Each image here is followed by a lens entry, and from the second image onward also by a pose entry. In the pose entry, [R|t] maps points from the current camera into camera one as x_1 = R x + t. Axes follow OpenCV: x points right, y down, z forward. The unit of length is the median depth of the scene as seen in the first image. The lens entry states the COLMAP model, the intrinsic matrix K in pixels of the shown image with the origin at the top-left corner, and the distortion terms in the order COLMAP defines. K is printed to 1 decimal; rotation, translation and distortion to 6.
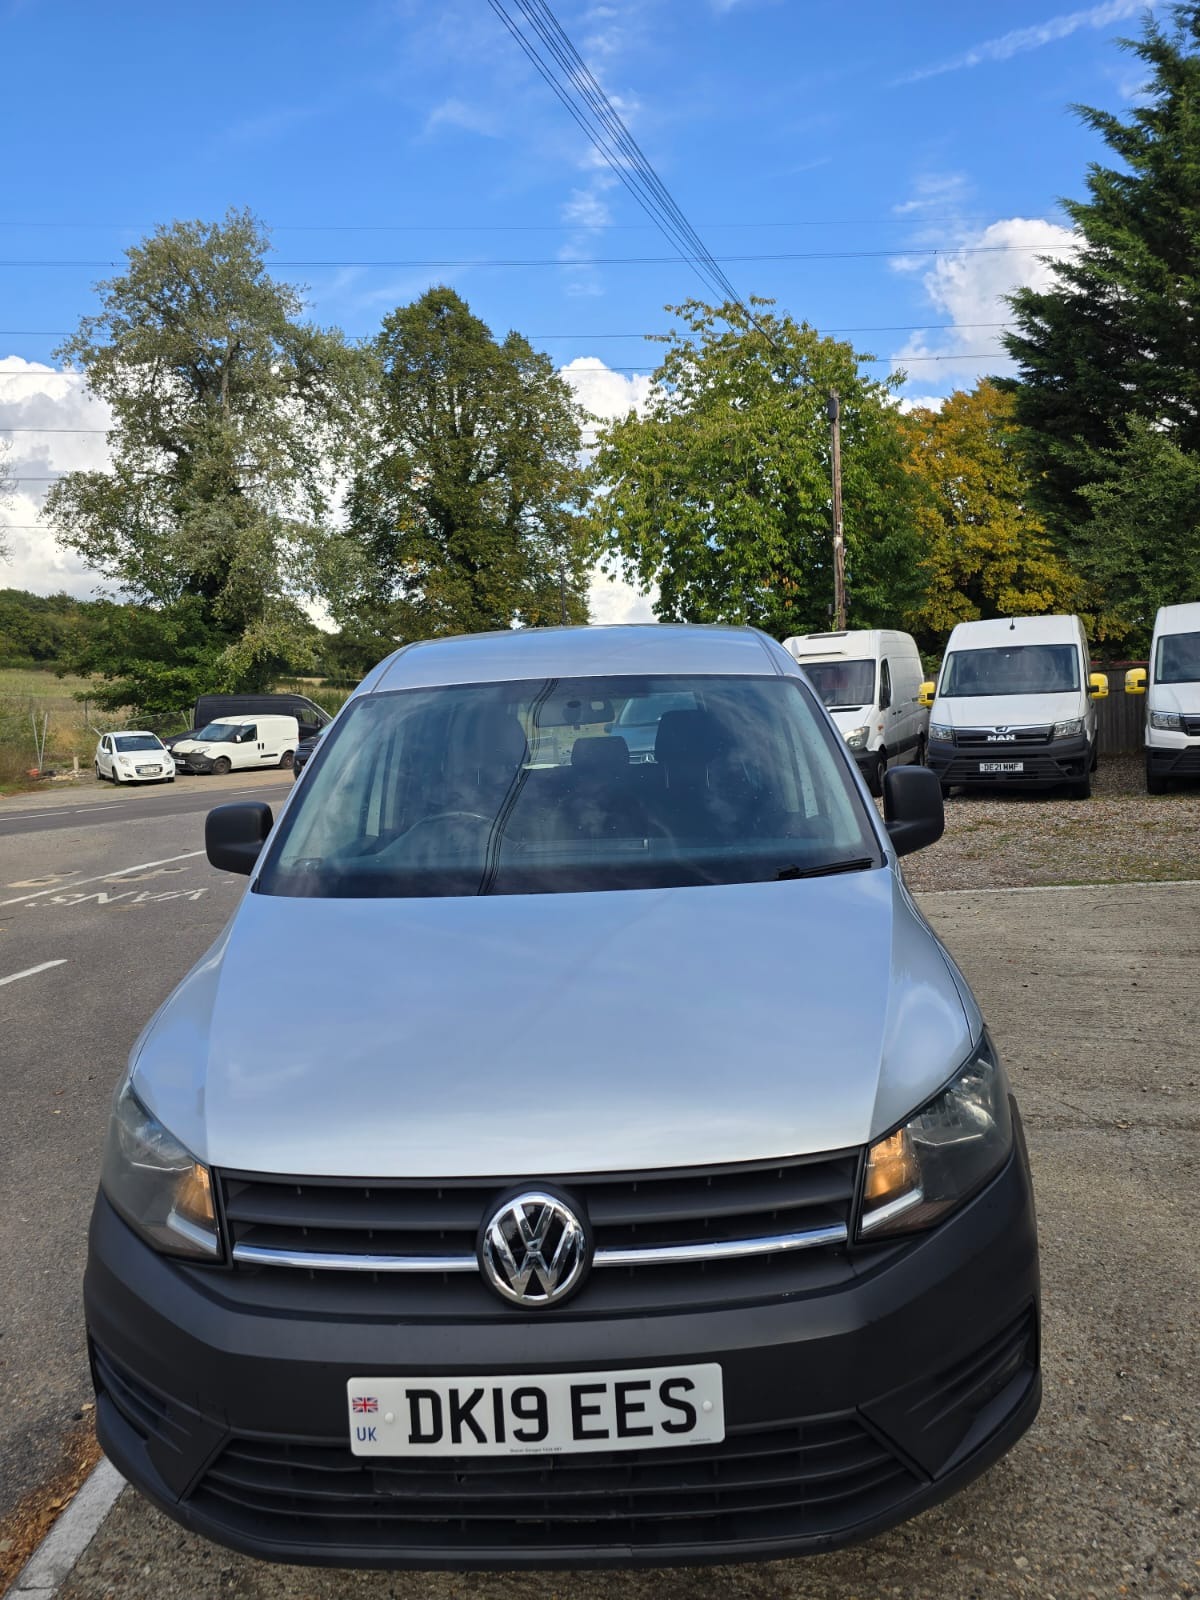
lens RADIAL K [[1108.1, 0, 608.4], [0, 1108.1, 771.5], [0, 0, 1]] dist [0.035724, -0.036035]
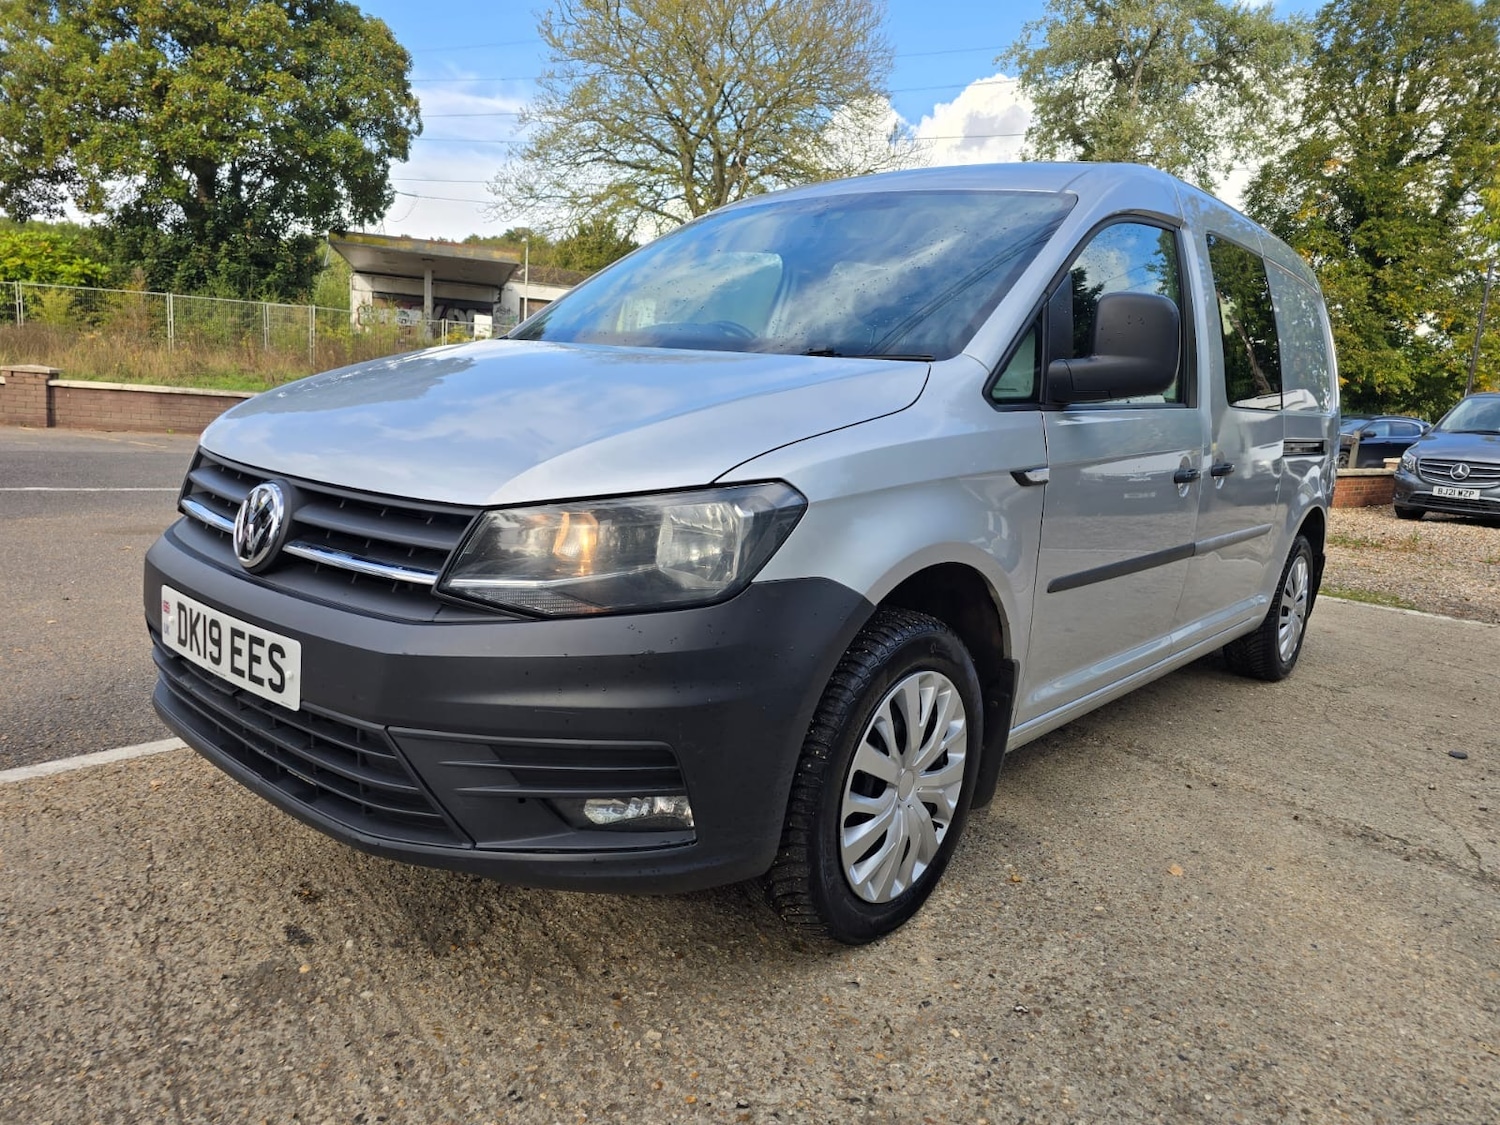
lens RADIAL K [[1032.6, 0, 758.0], [0, 1032.6, 548.8], [0, 0, 1]] dist [0.039681, -0.038477]
pose [[0.772150, 0.193194, -0.605360, 0.080361], [-0.145860, 0.981111, 0.127064, 0.018077], [0.618474, -0.009815, 0.785744, 0.035224]]
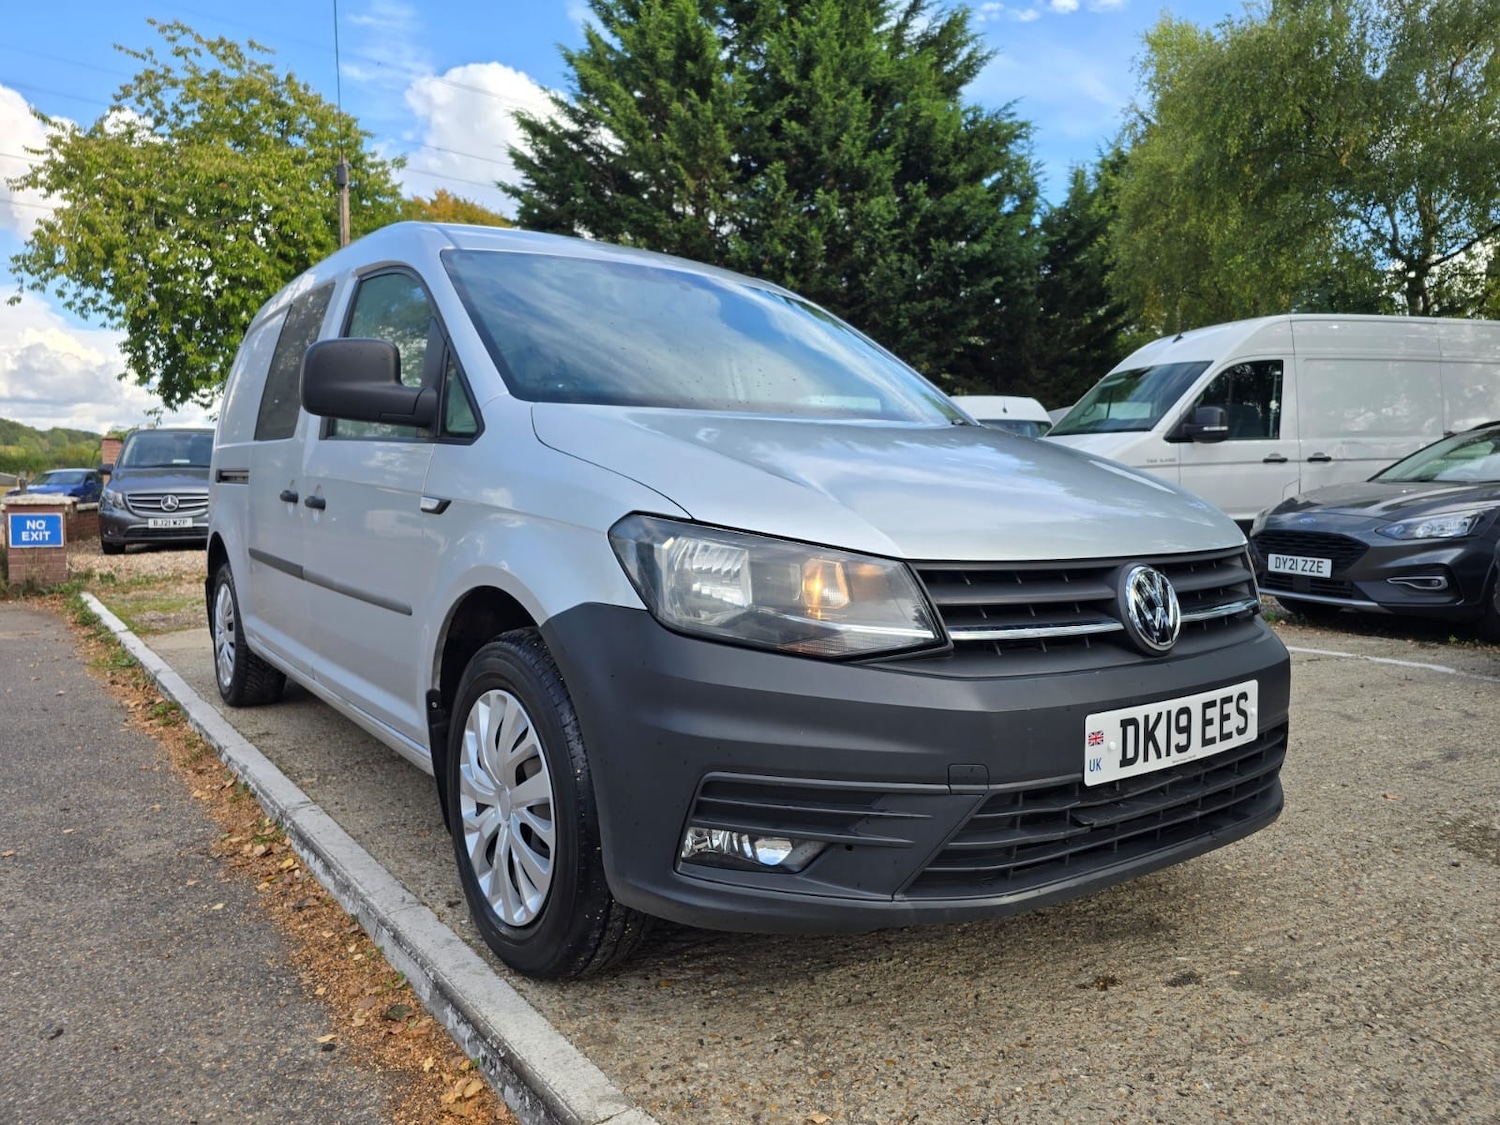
lens RADIAL K [[1035.5, 0, 743.6], [0, 1035.5, 544.1], [0, 0, 1]] dist [0.047790, -0.050939]
pose [[0.782478, 0.022969, 0.622255, -0.088237], [-0.007718, 0.999600, -0.027192, 0.030812], [-0.622631, 0.016475, 0.782342, 0.030289]]
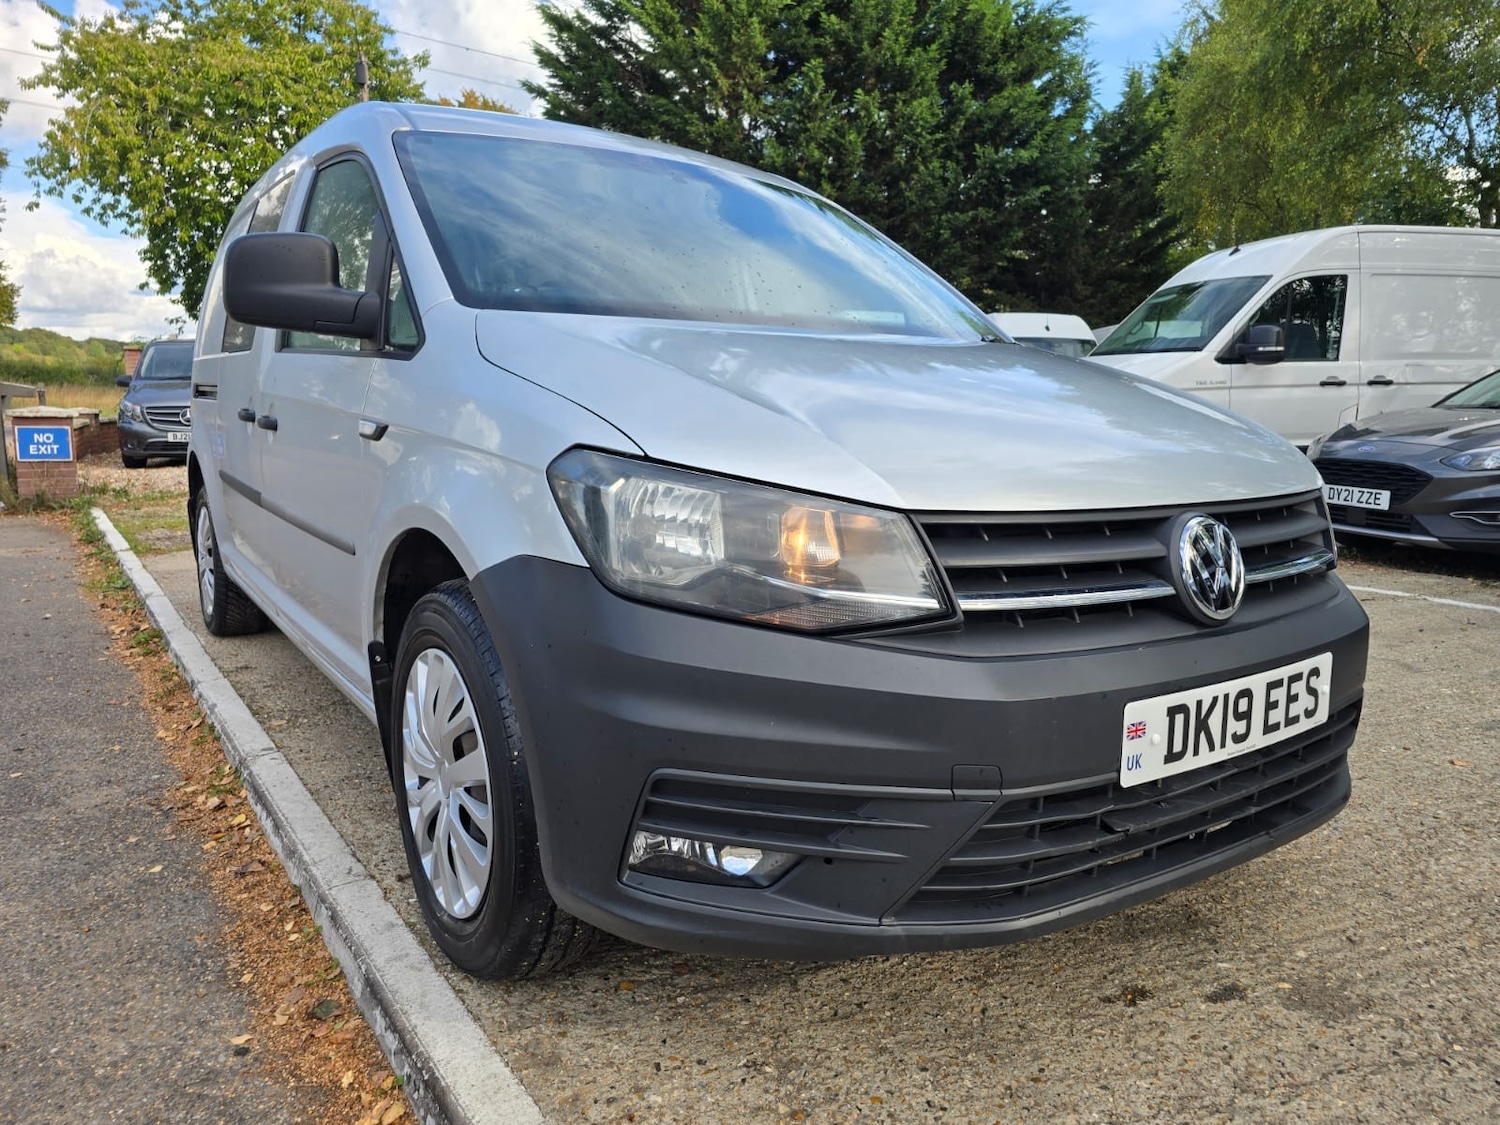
lens RADIAL K [[1032.6, 0, 758.0], [0, 1032.6, 548.8], [0, 0, 1]] dist [0.039681, -0.038477]
pose [[0.795556, -0.018900, 0.605585, -0.074829], [-0.019191, 0.998226, 0.056365, 0.028720], [-0.605576, -0.056463, 0.793782, 0.039759]]
